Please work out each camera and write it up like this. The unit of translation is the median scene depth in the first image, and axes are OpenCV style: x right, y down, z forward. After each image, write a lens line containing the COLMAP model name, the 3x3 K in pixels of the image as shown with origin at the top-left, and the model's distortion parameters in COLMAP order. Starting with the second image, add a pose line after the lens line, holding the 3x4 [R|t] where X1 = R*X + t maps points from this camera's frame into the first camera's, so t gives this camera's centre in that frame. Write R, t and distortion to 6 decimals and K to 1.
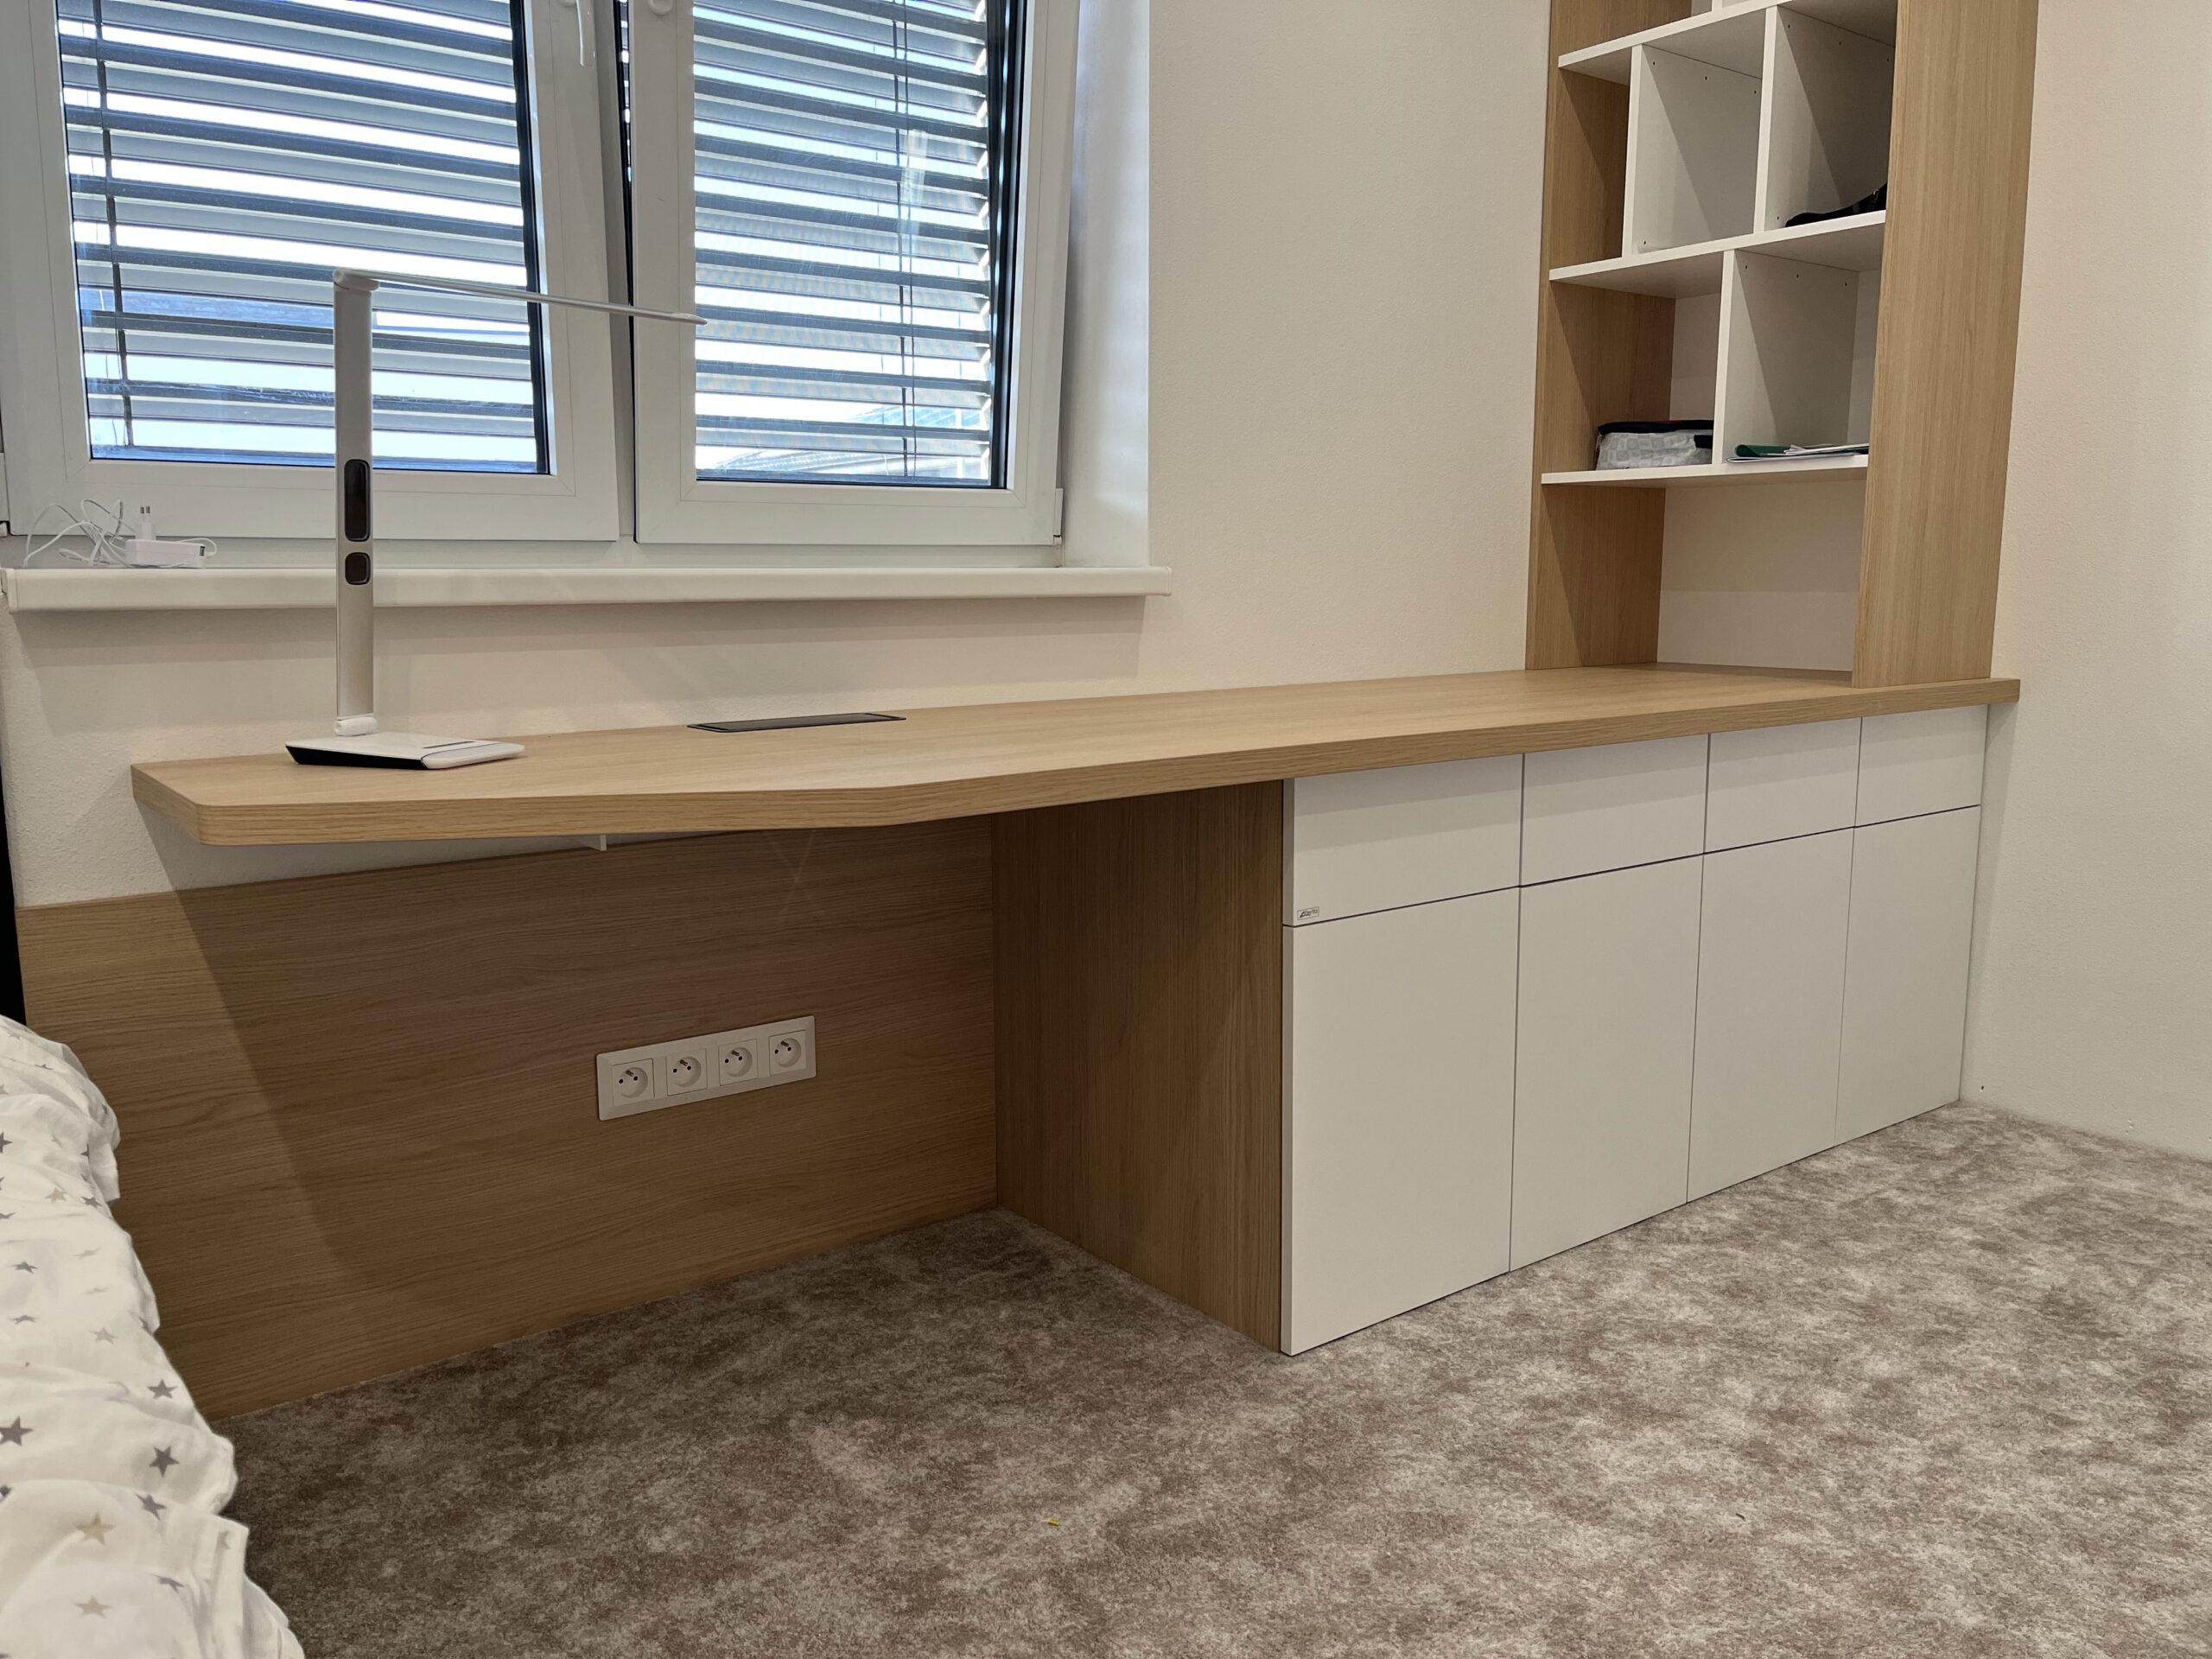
lens RADIAL K [[1654.3, 0, 1030.4], [0, 1654.3, 825.8], [0, 0, 1]] dist [0.066767, -0.075863]
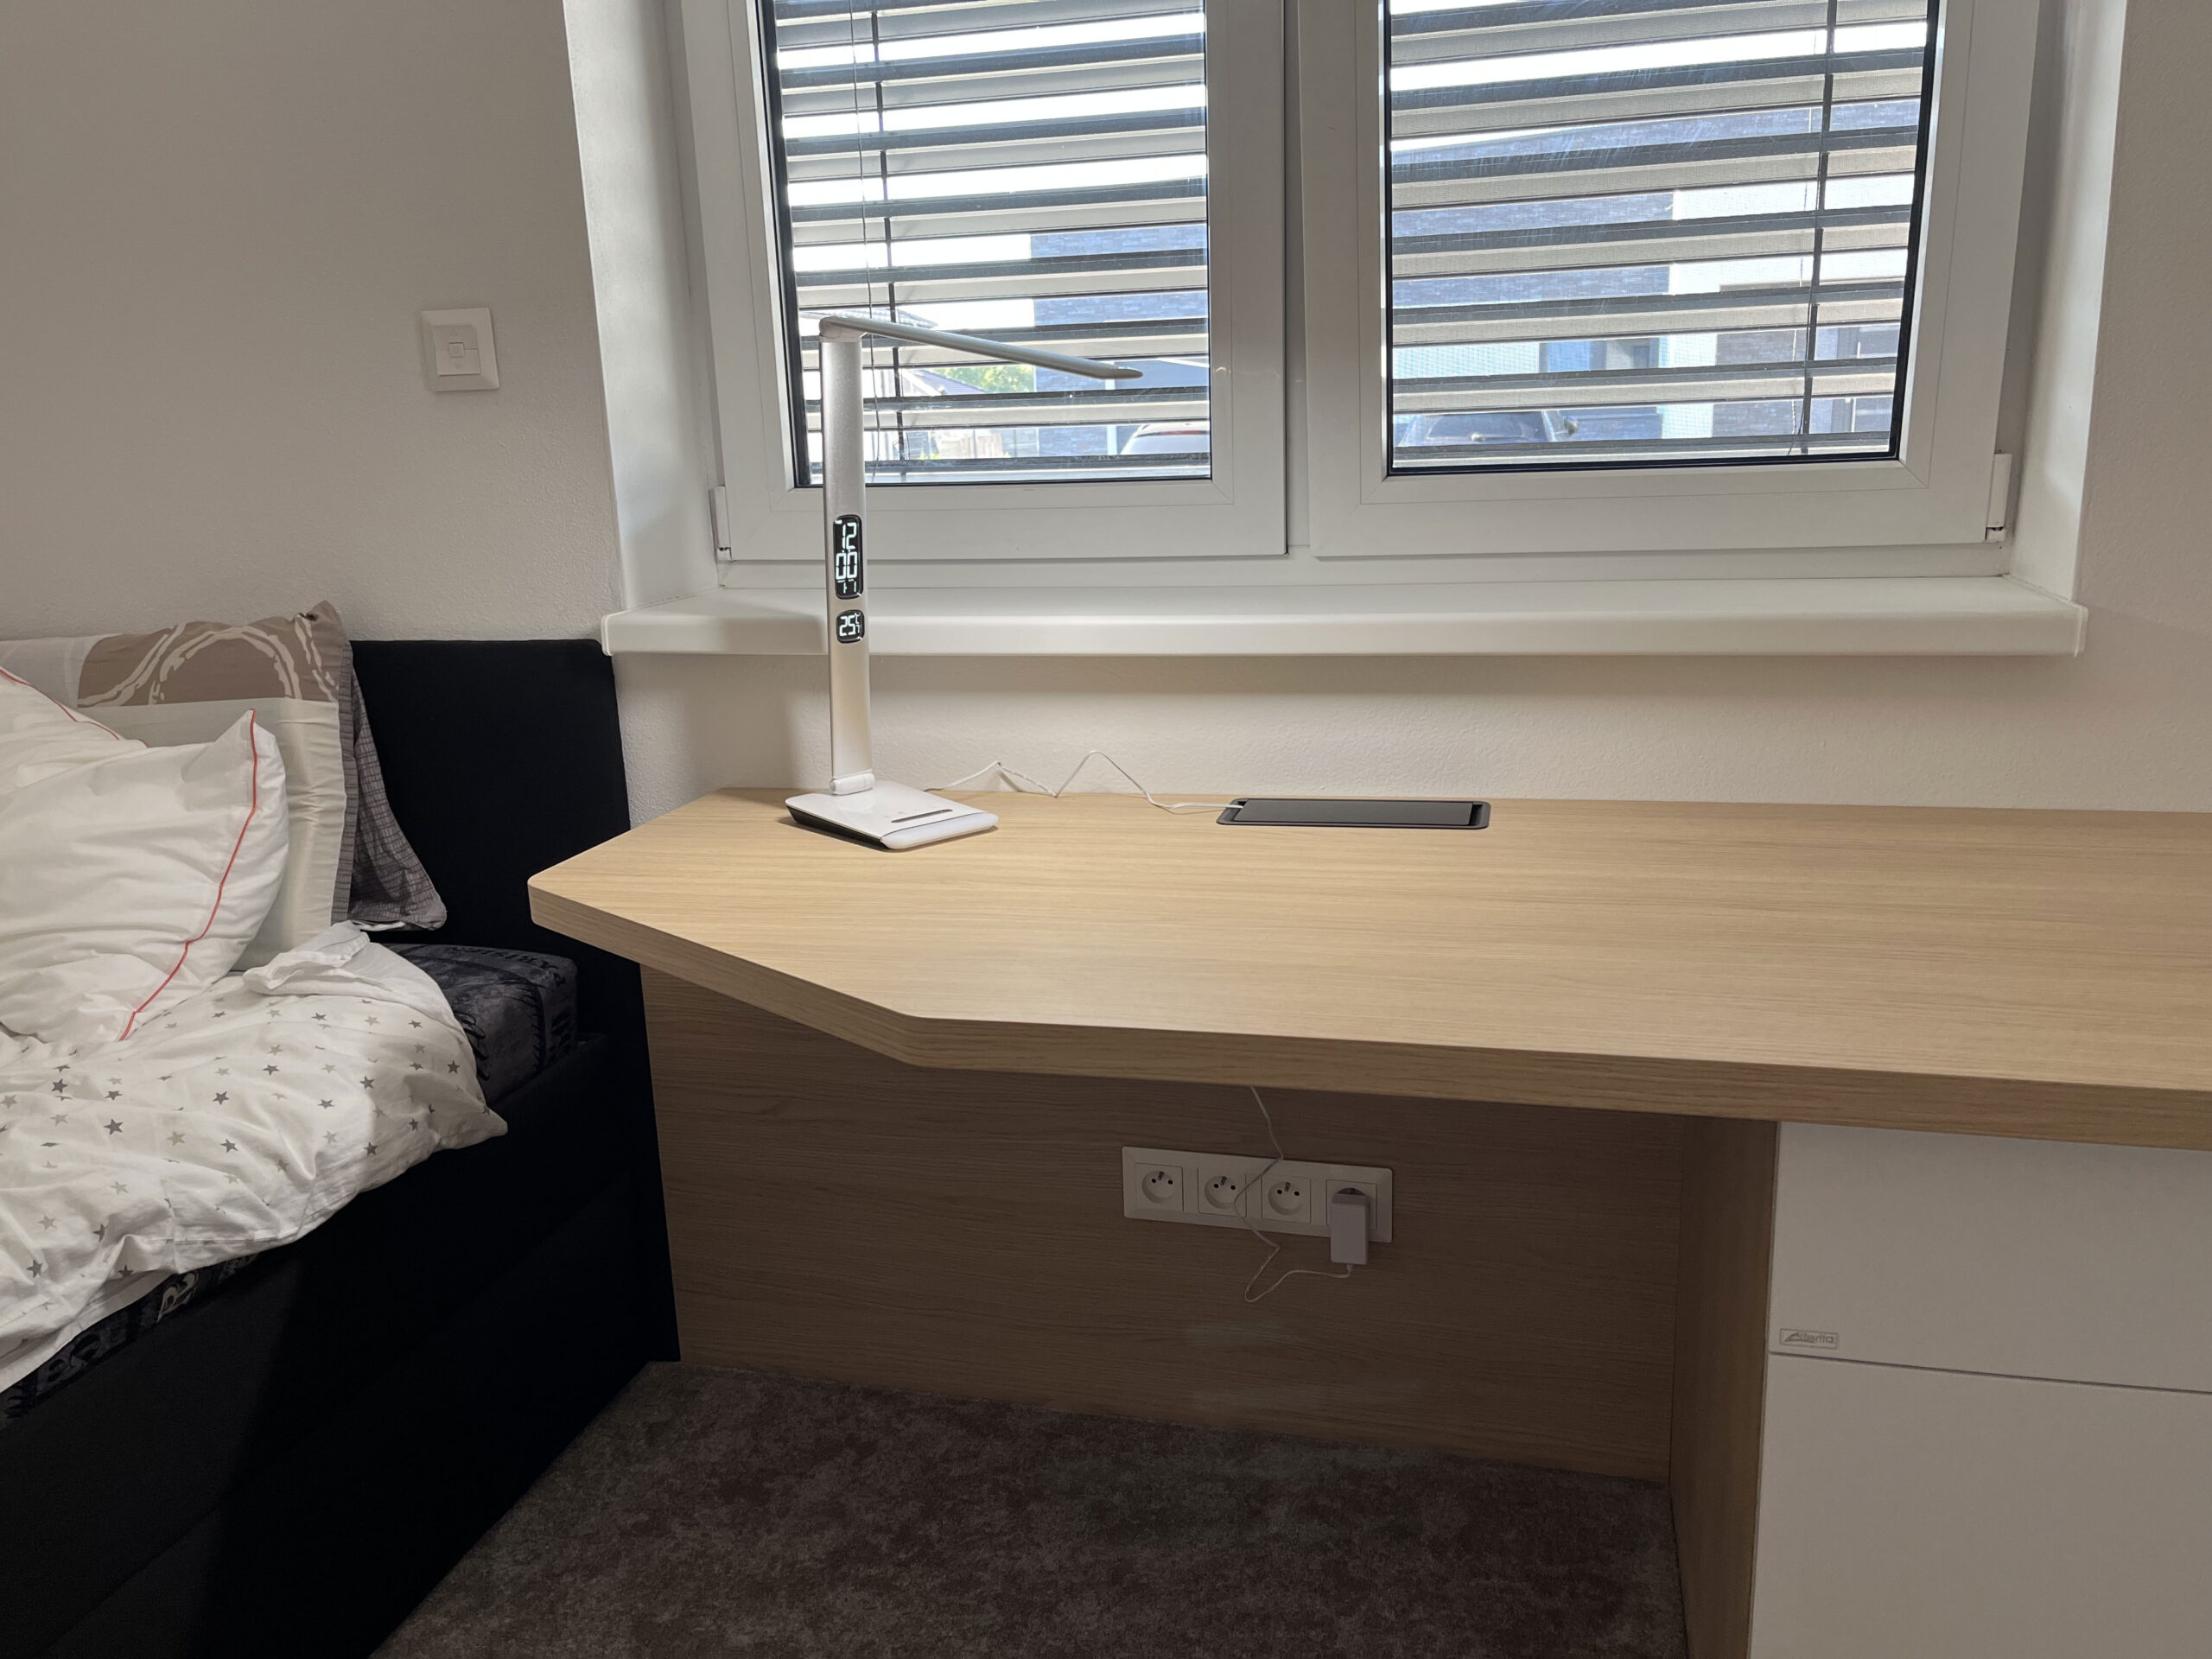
lens RADIAL K [[1654.3, 0, 1030.4], [0, 1654.3, 825.8], [0, 0, 1]] dist [0.066767, -0.075863]
pose [[0.640851, 0.168251, -0.749001, 0.346860], [-0.080039, 0.985013, 0.152785, -0.165248], [0.763482, -0.037964, 0.644713, 0.381444]]
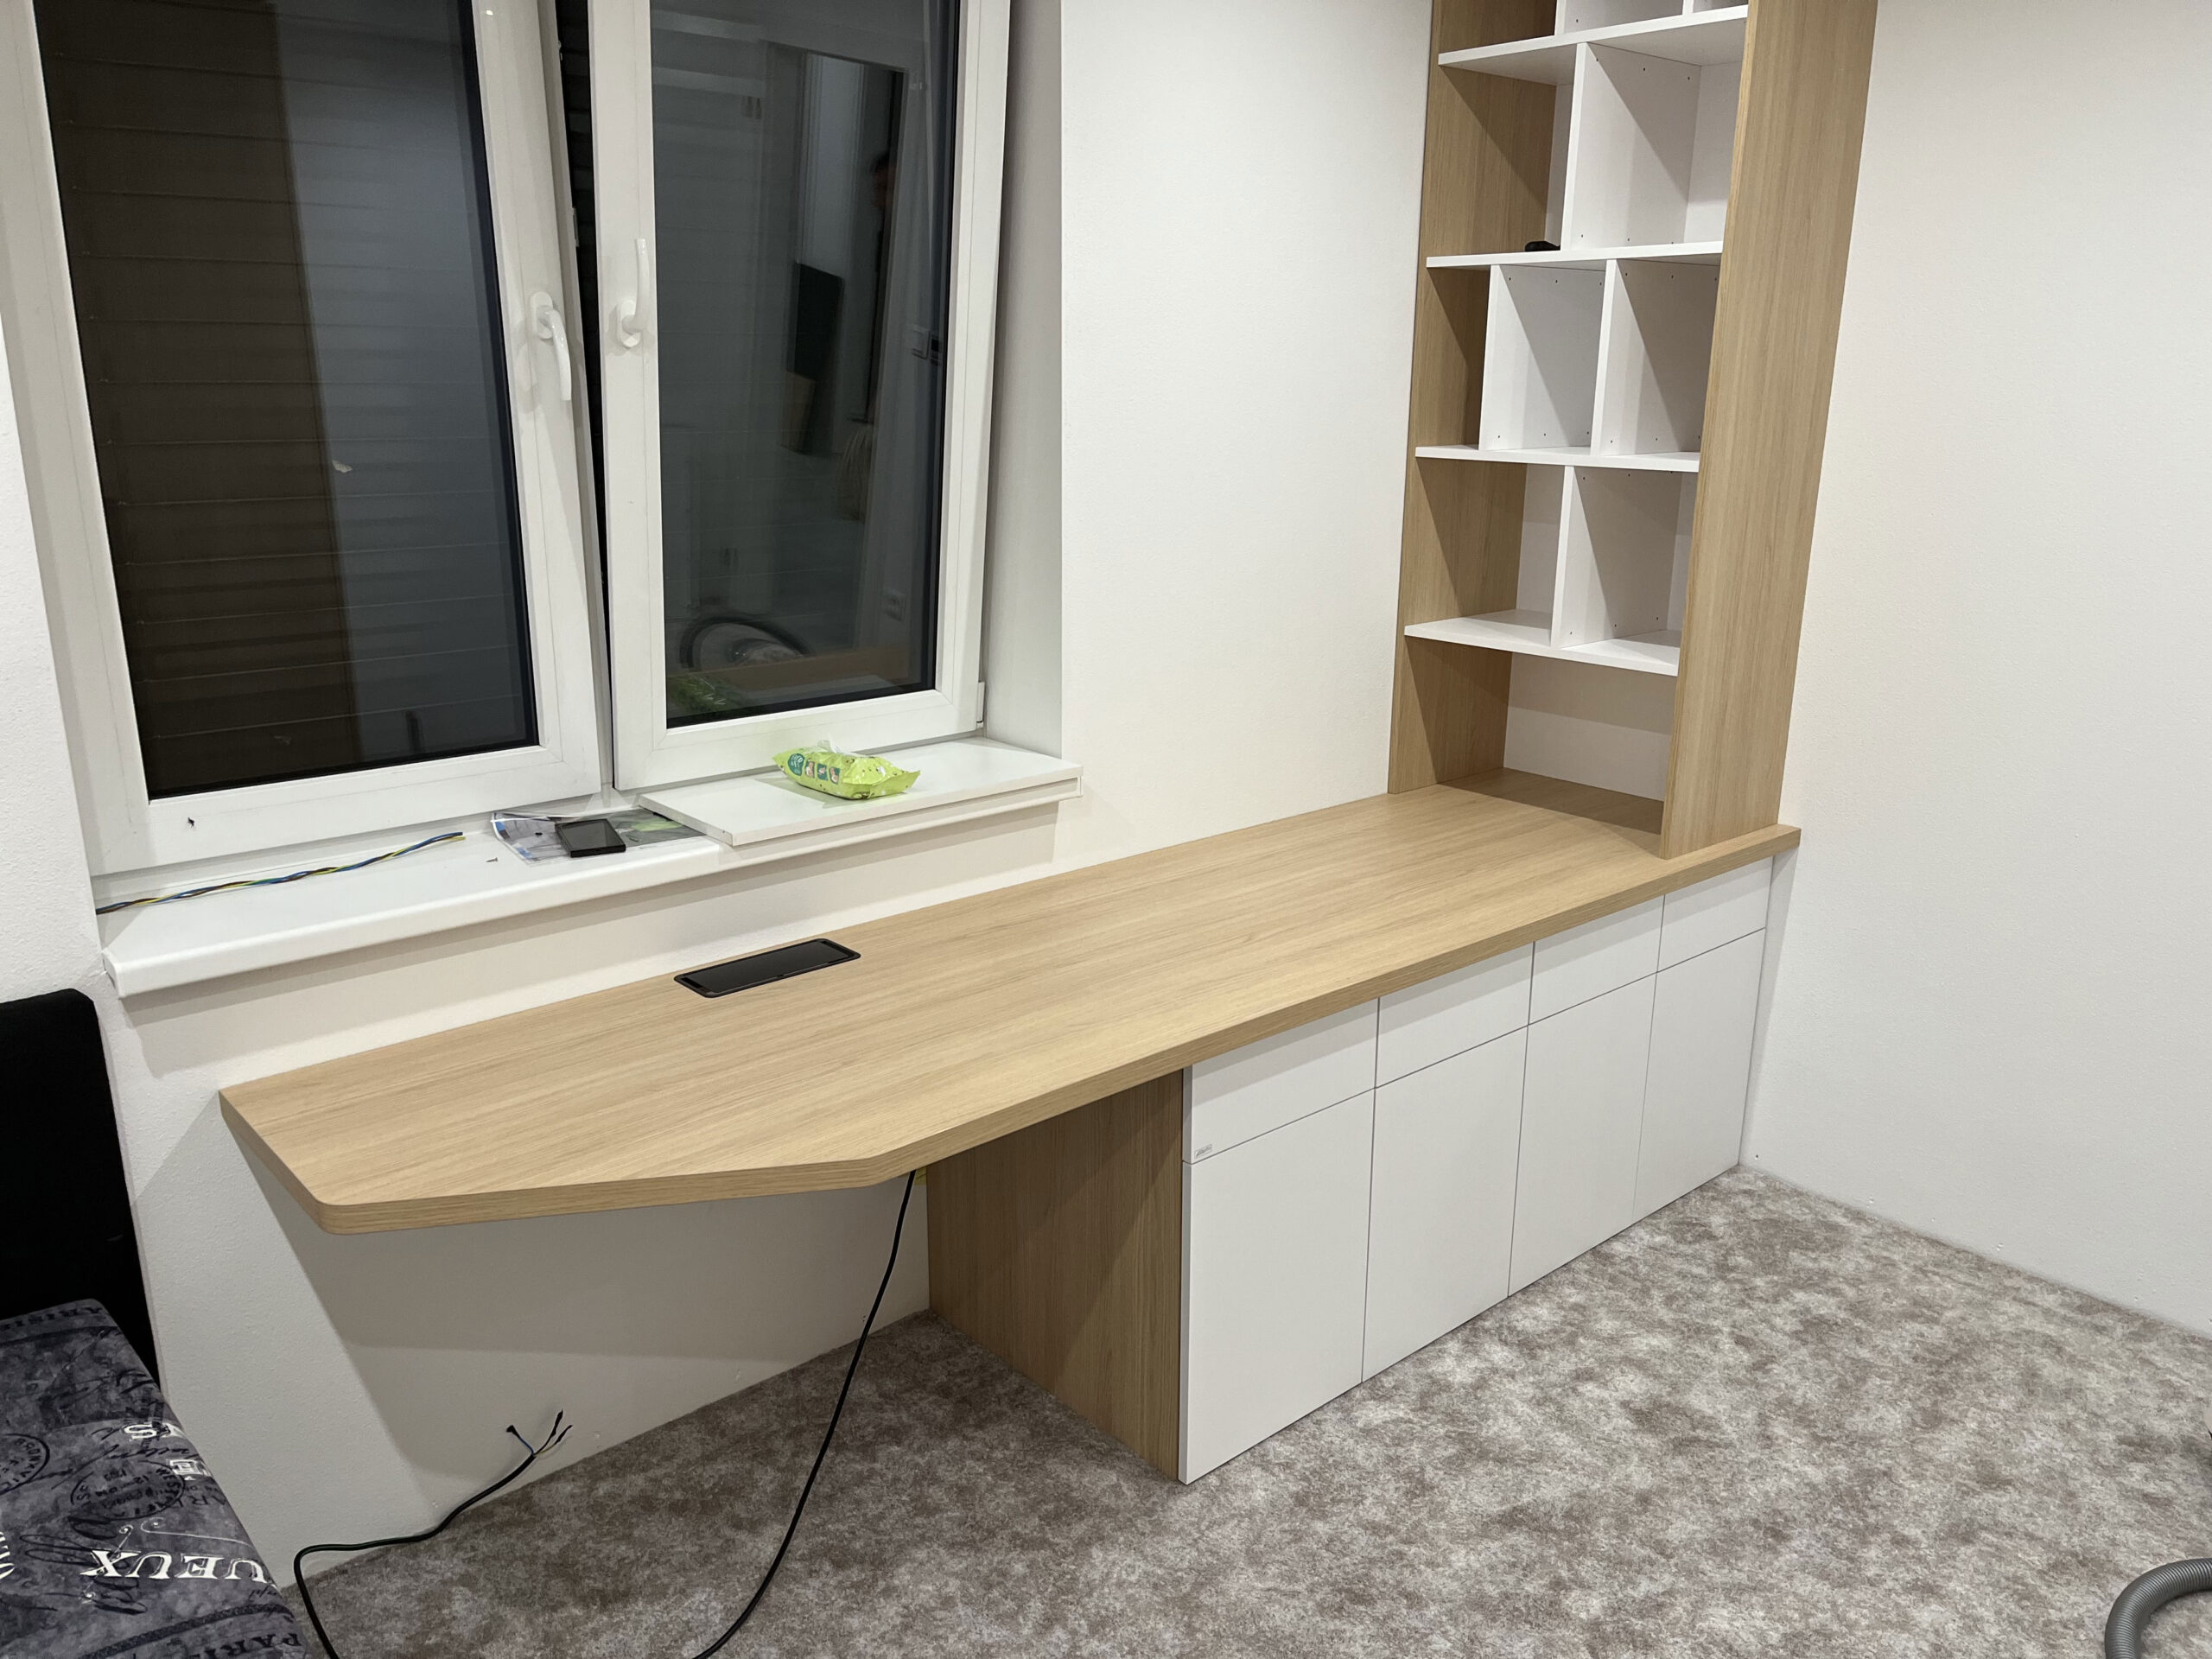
lens RADIAL K [[1653.4, 0, 1018.4], [0, 1653.4, 825.2], [0, 0, 1]] dist [0.062795, -0.070185]
pose [[0.997945, -0.015951, 0.062056, -0.035695], [0.008182, 0.992311, 0.123500, -0.305101], [-0.063549, -0.122739, 0.990402, -0.153186]]
